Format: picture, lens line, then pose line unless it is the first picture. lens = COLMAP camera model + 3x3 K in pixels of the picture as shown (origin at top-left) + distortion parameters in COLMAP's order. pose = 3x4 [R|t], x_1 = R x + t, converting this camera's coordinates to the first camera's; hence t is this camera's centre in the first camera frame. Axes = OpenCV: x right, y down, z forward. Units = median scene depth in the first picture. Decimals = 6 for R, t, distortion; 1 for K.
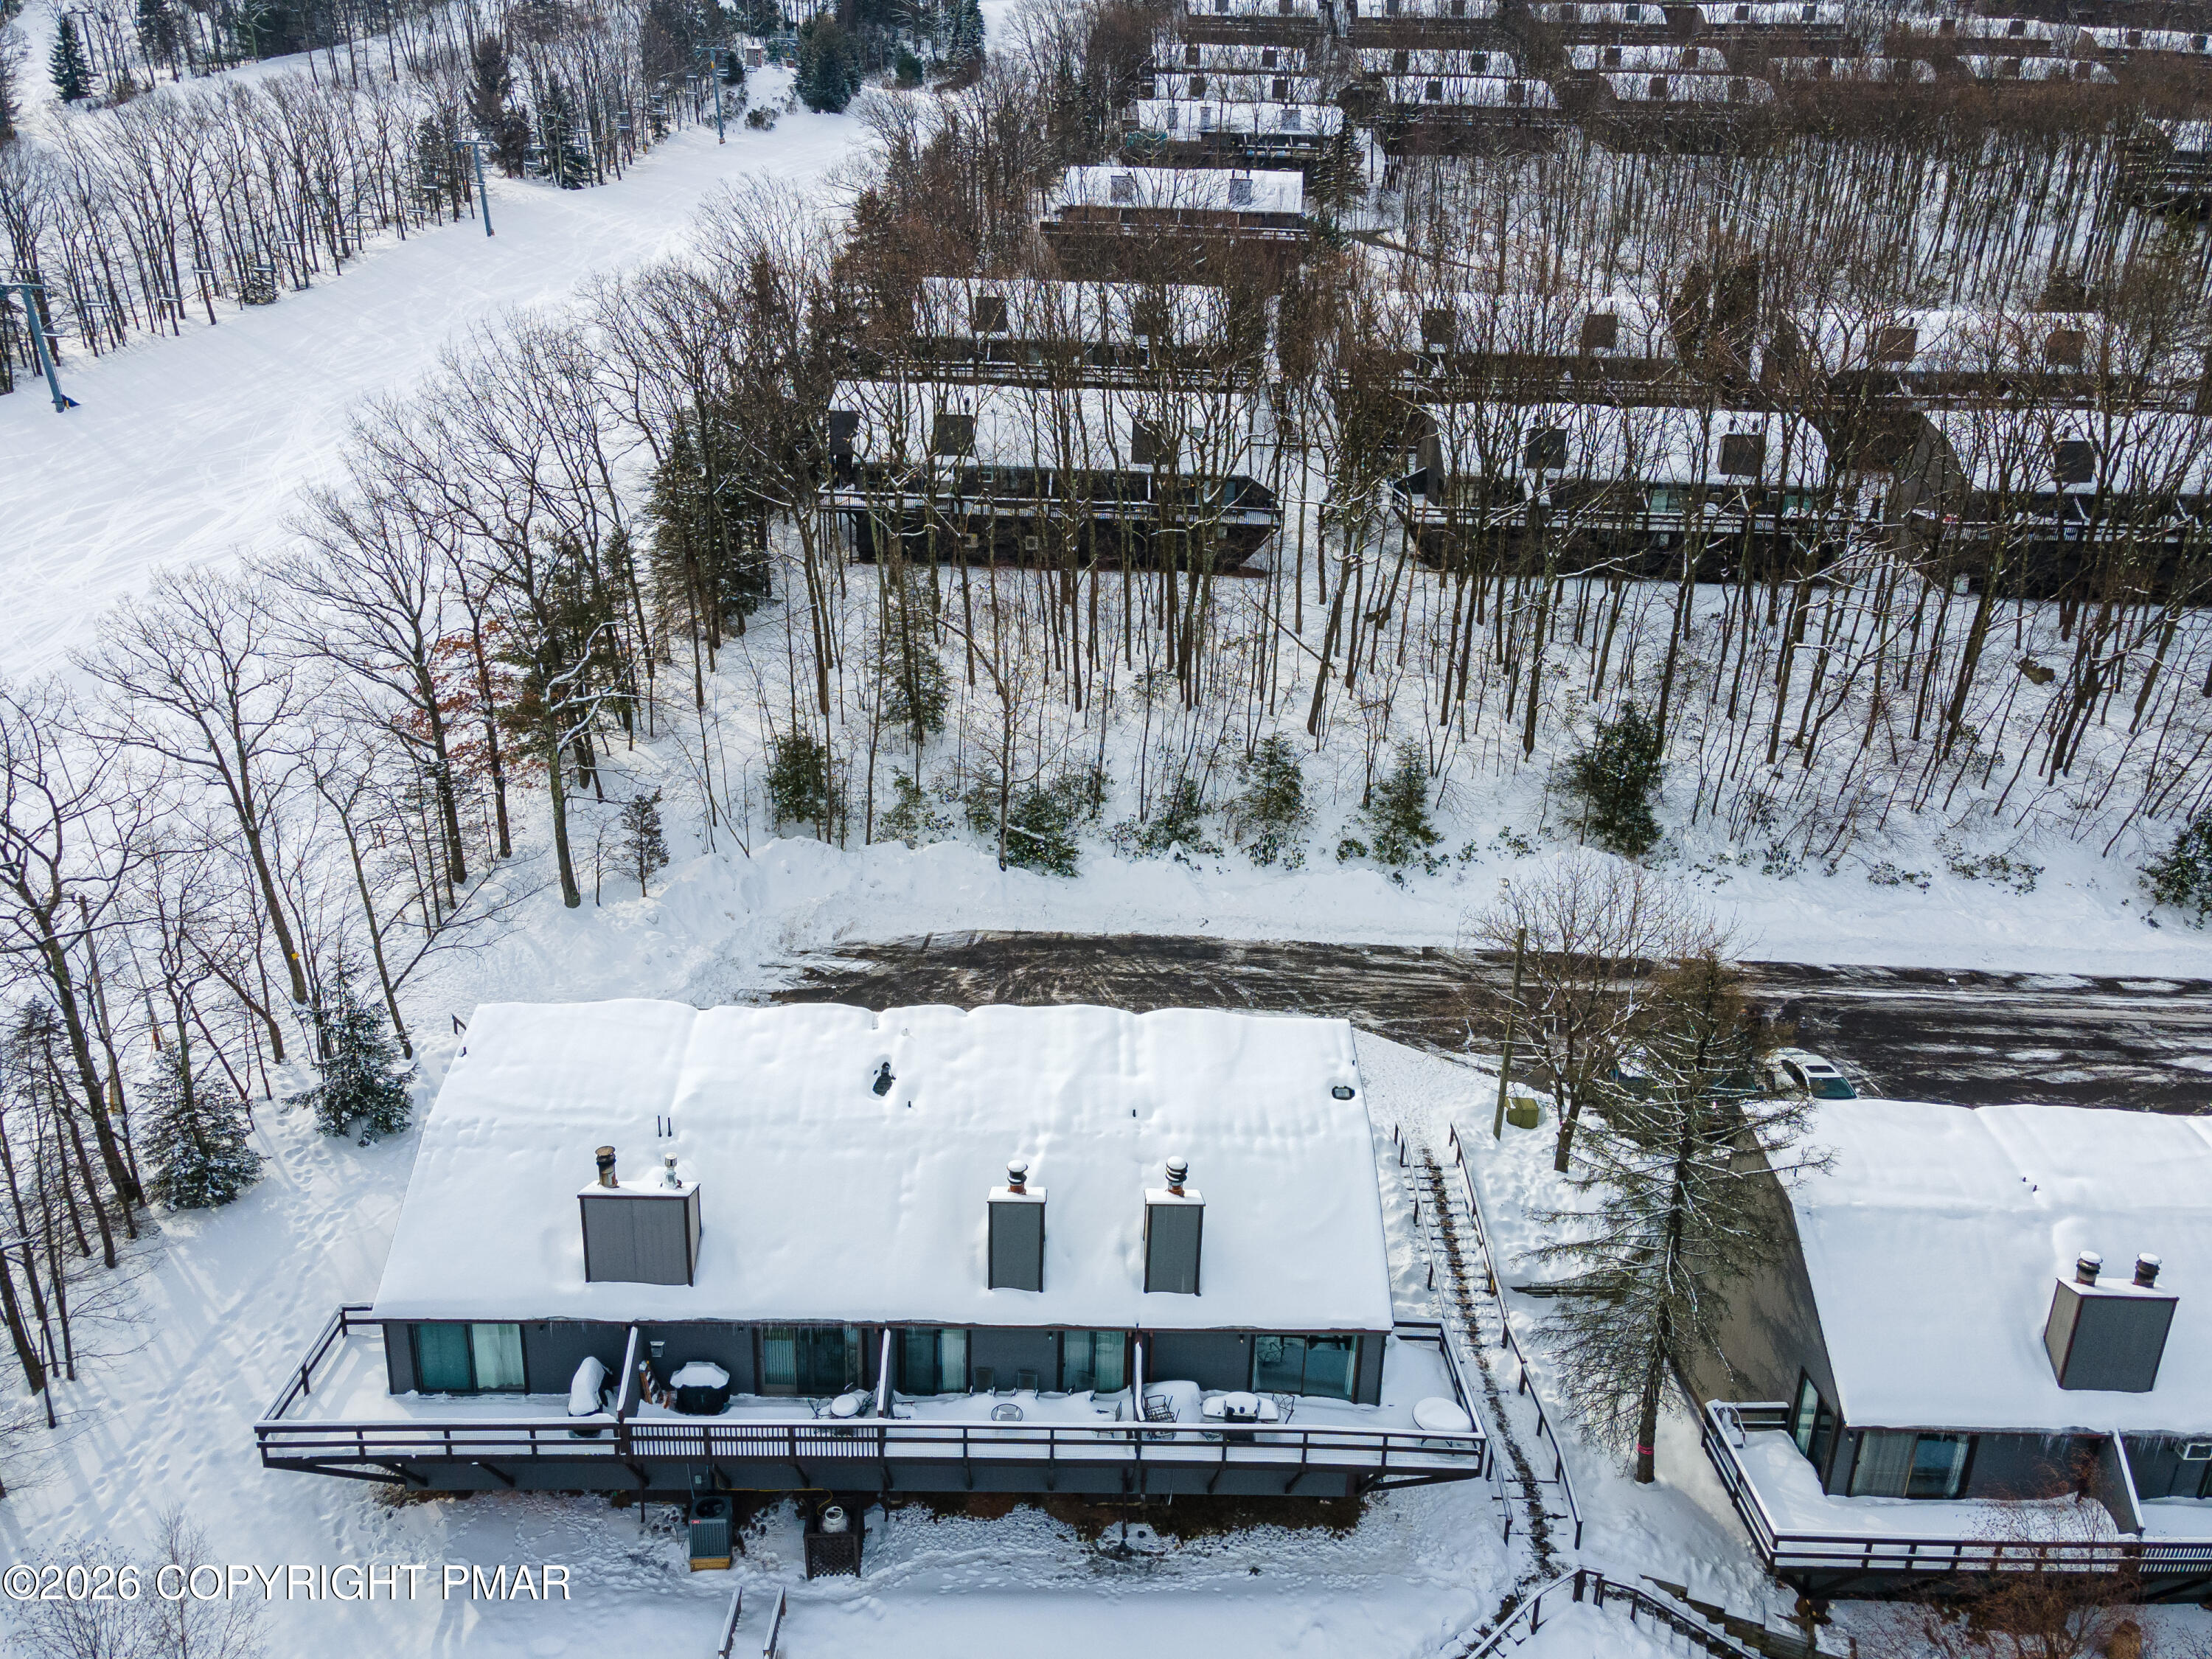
lens RADIAL K [[1632.0, 0, 1107.7], [0, 1632.0, 805.4], [0, 0, 1]] dist [0.039458, 0.001830]
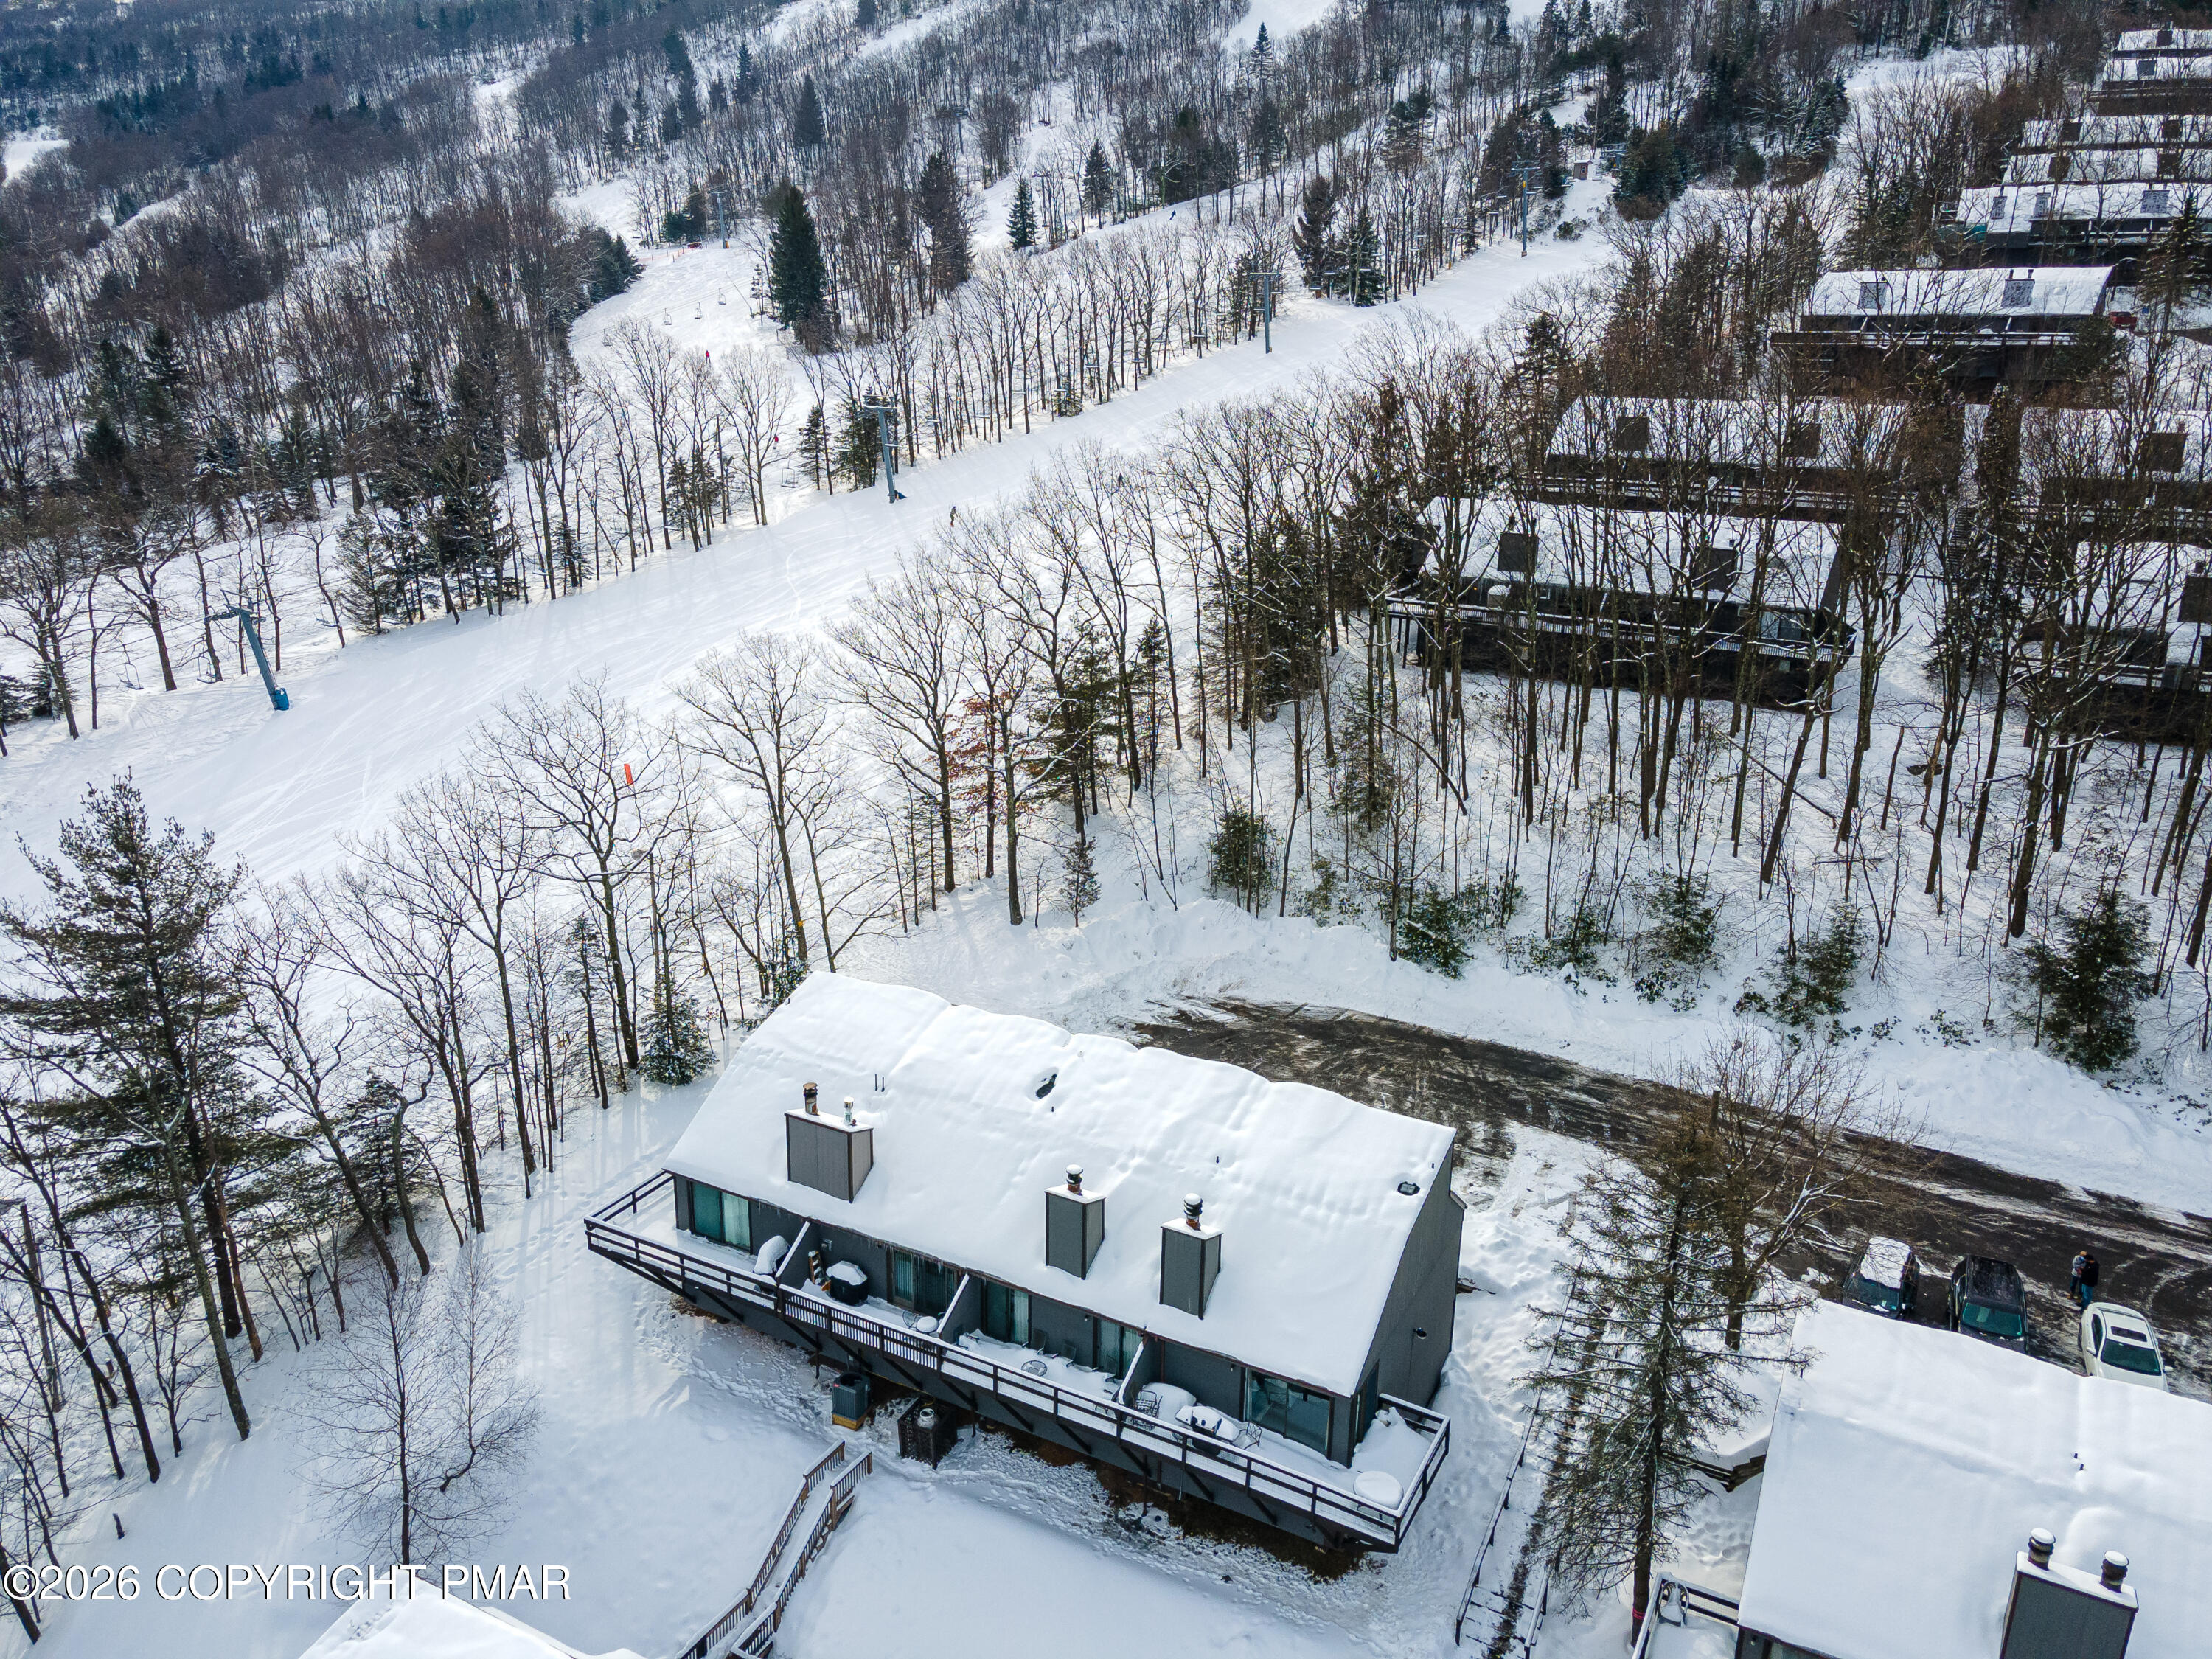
lens RADIAL K [[1630.6, 0, 1098.9], [0, 1630.6, 818.8], [0, 0, 1]] dist [0.037040, 0.002801]
pose [[0.867251, 0.129555, -0.480720, 0.316199], [-0.150202, 0.988645, -0.004533, -0.021369], [0.474674, 0.076136, 0.876863, -0.046678]]
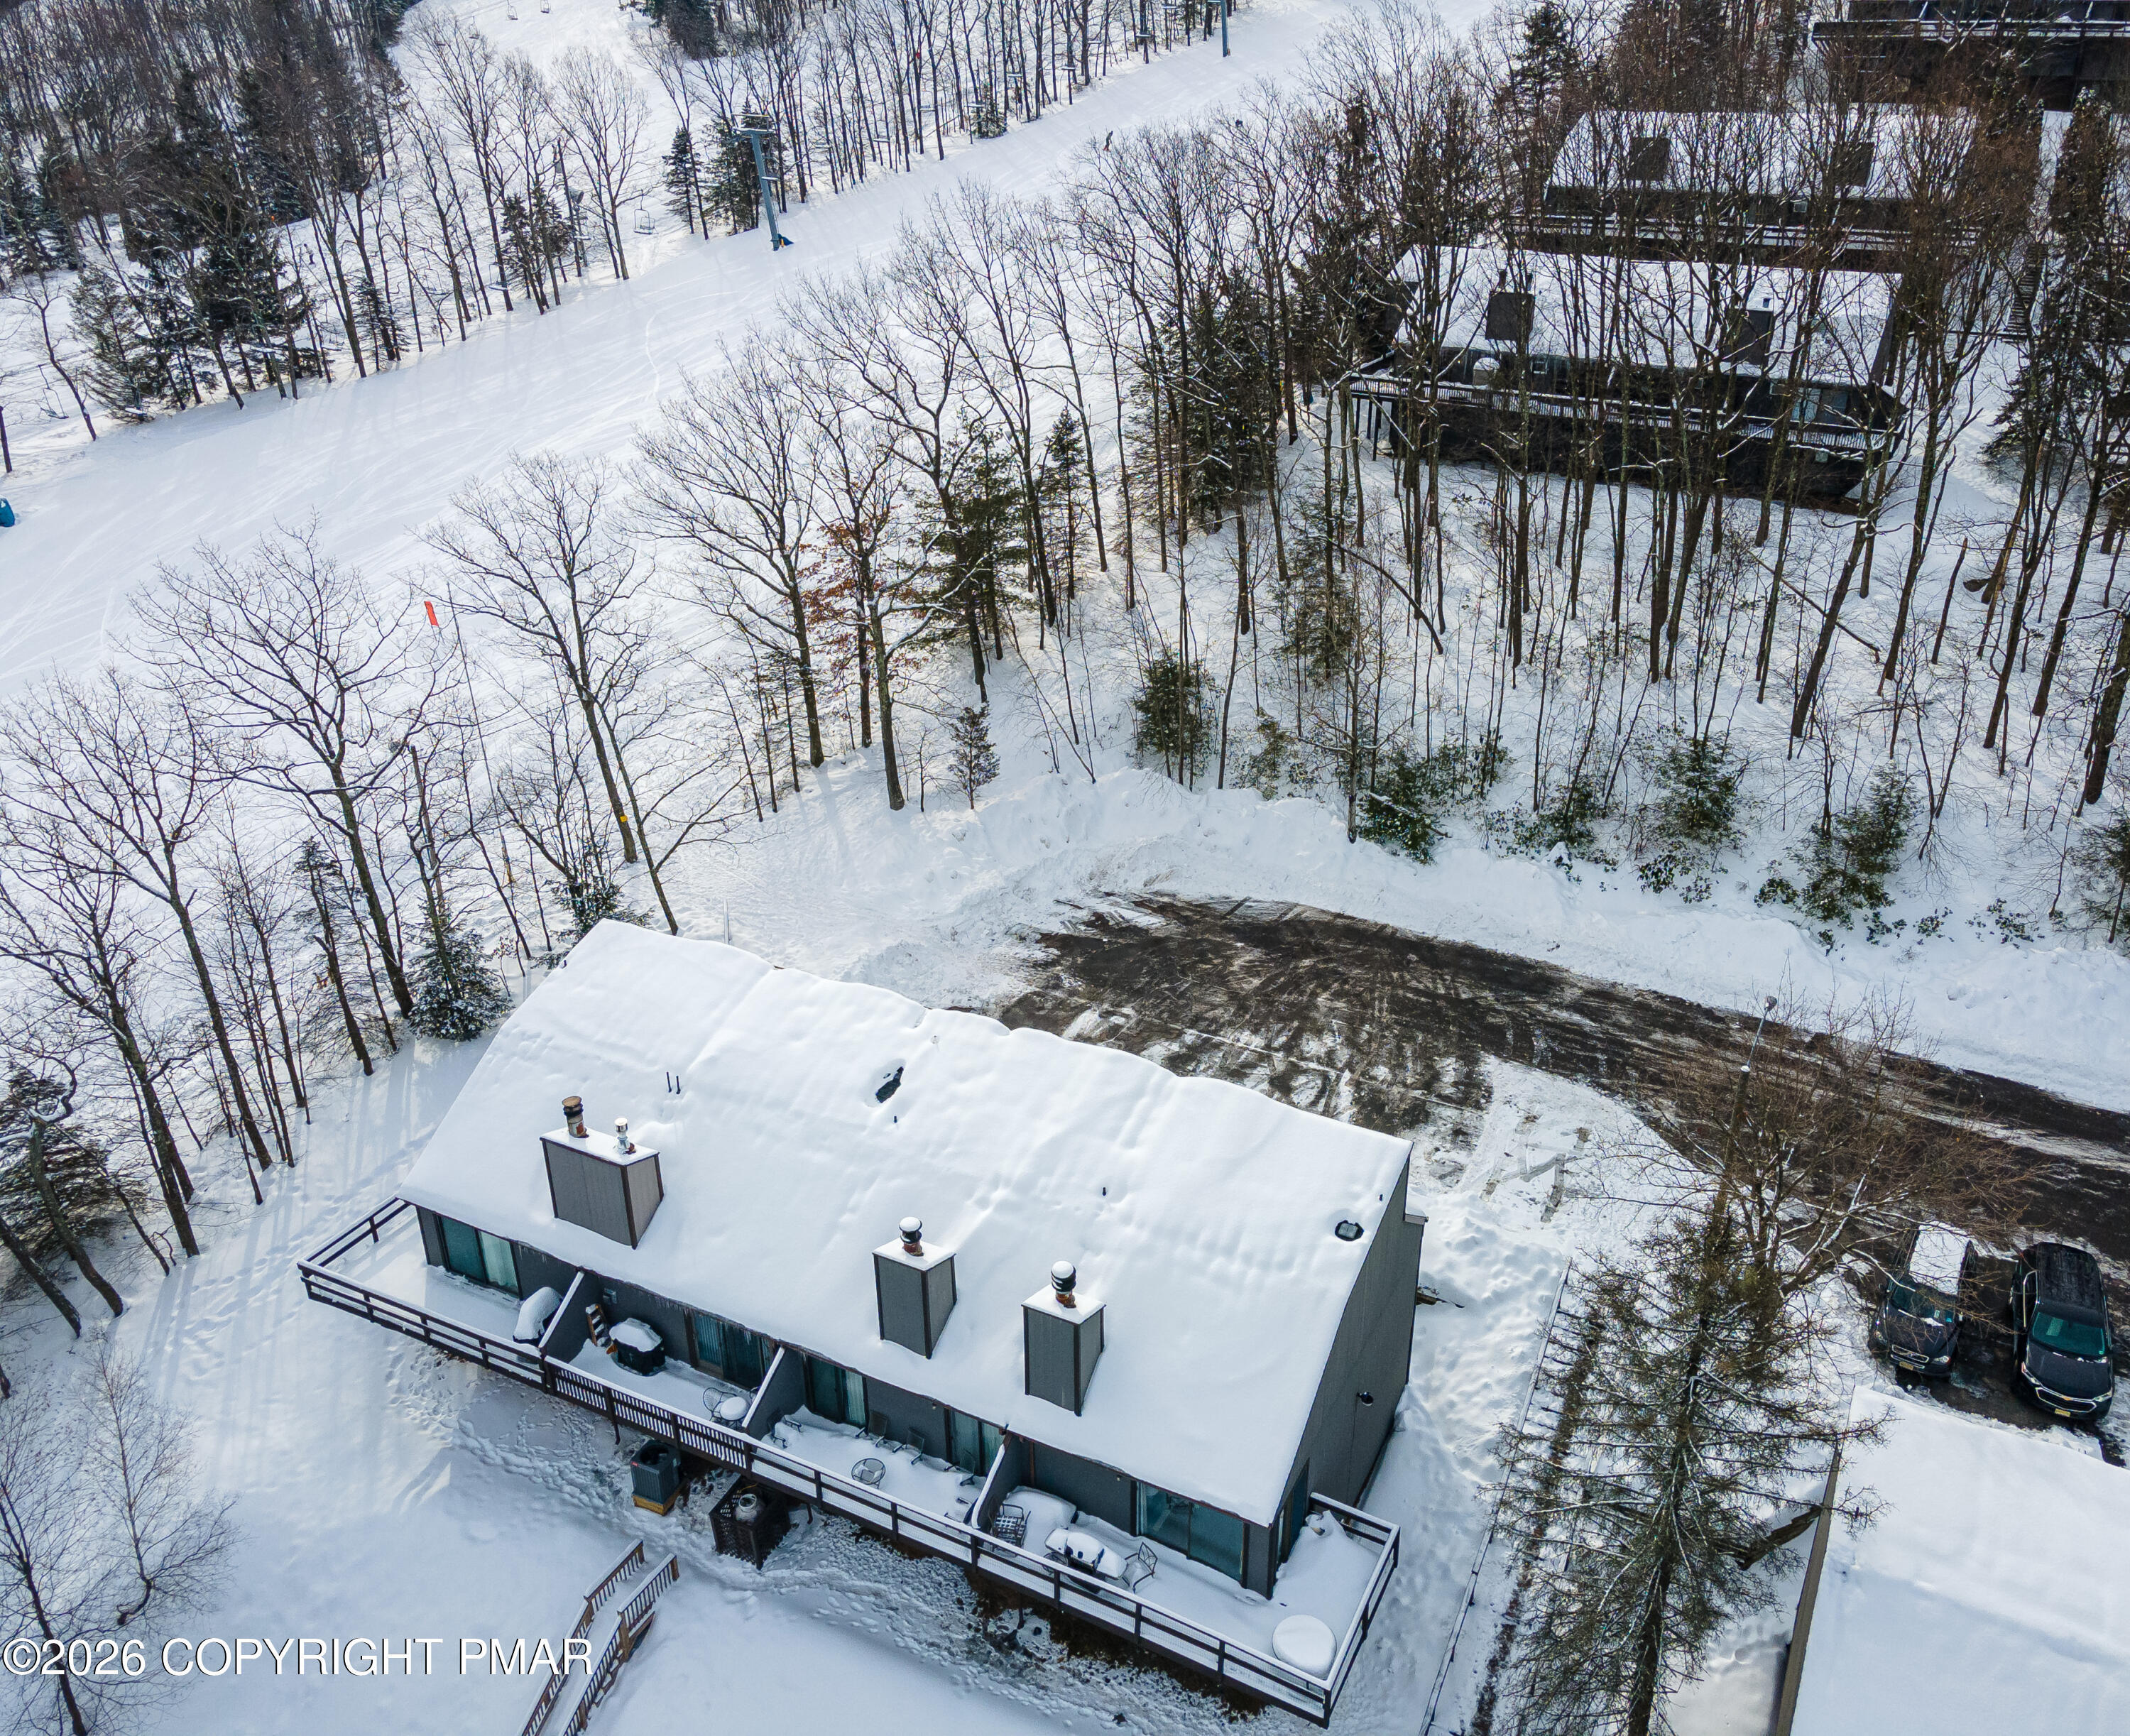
lens RADIAL K [[1701.9, 0, 1148.7], [0, 1701.9, 863.6], [0, 0, 1]] dist [0.037128, 0.008900]
pose [[0.890511, 0.182428, -0.416786, 0.264132], [-0.130131, 0.979949, 0.150886, -0.086755], [0.435955, -0.080129, 0.896394, 0.133592]]
